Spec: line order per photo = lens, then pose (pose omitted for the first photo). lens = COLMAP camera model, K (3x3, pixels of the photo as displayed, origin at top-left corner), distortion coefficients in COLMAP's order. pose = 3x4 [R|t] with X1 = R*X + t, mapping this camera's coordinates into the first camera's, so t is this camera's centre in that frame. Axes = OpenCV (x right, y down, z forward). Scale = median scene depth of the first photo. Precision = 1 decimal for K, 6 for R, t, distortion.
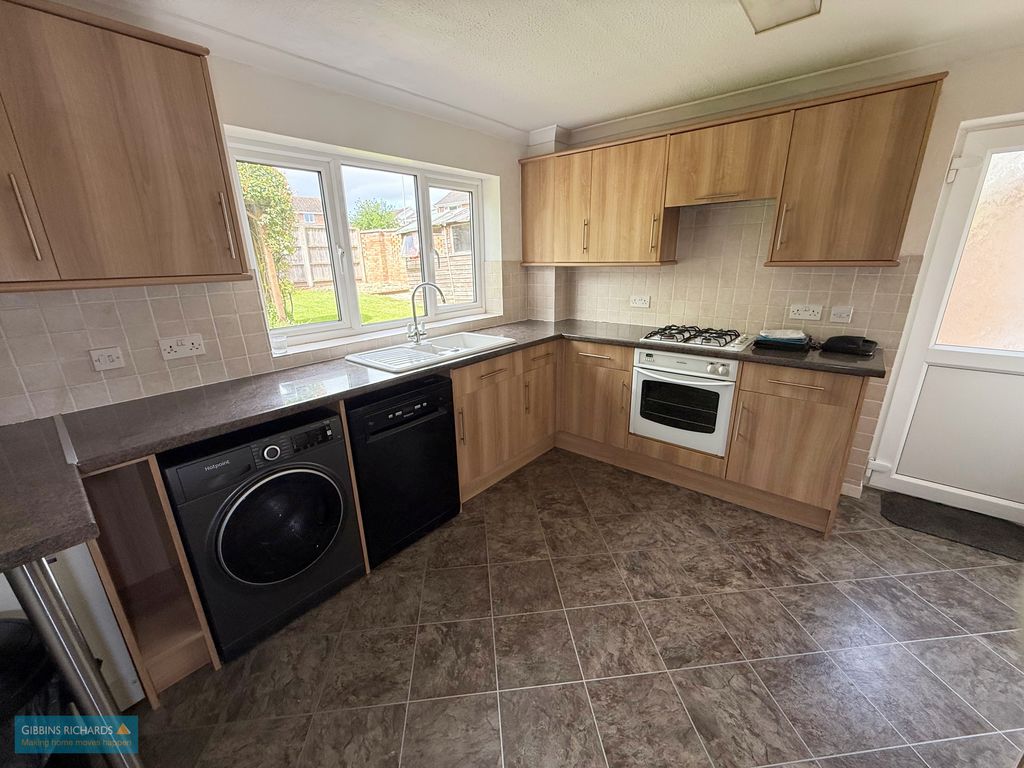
lens RADIAL K [[407.8, 0, 508.5], [0, 407.8, 385.5], [0, 0, 1]] dist [-0.001788, 0.000237]
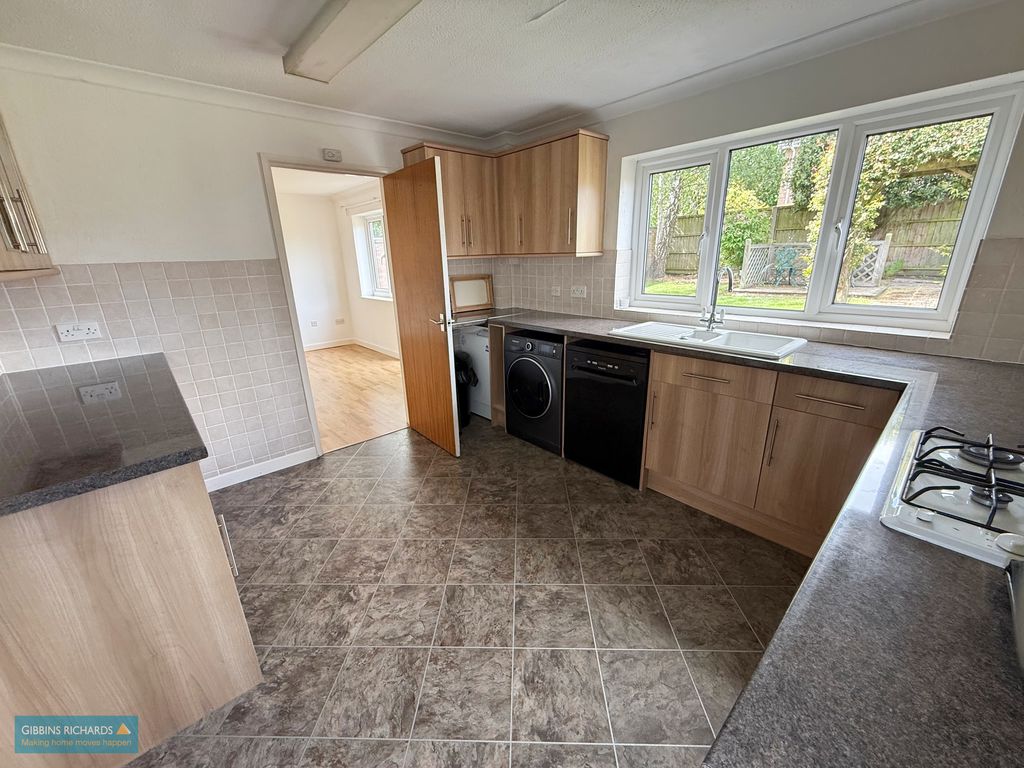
lens RADIAL K [[407.8, 0, 508.5], [0, 407.8, 385.5], [0, 0, 1]] dist [-0.001788, 0.000237]
pose [[-0.133794, 0.325449, -0.936046, 1.077752], [-0.271645, 0.896317, 0.350463, -0.264876], [0.953052, 0.301162, -0.031516, 0.842979]]
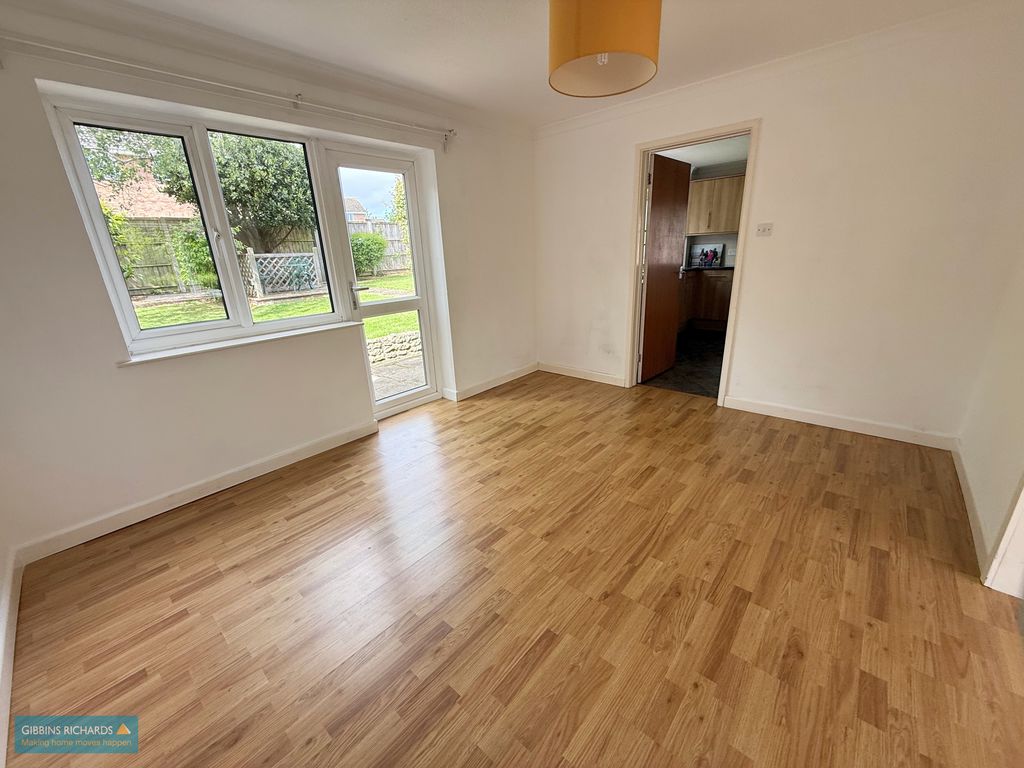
lens RADIAL K [[407.8, 0, 508.5], [0, 407.8, 385.5], [0, 0, 1]] dist [-0.001788, 0.000237]
pose [[0.999329, -0.014084, -0.033804, -1.208600], [0.014536, 0.999808, 0.013165, 0.677574], [0.033612, -0.013648, 0.999342, -1.749997]]
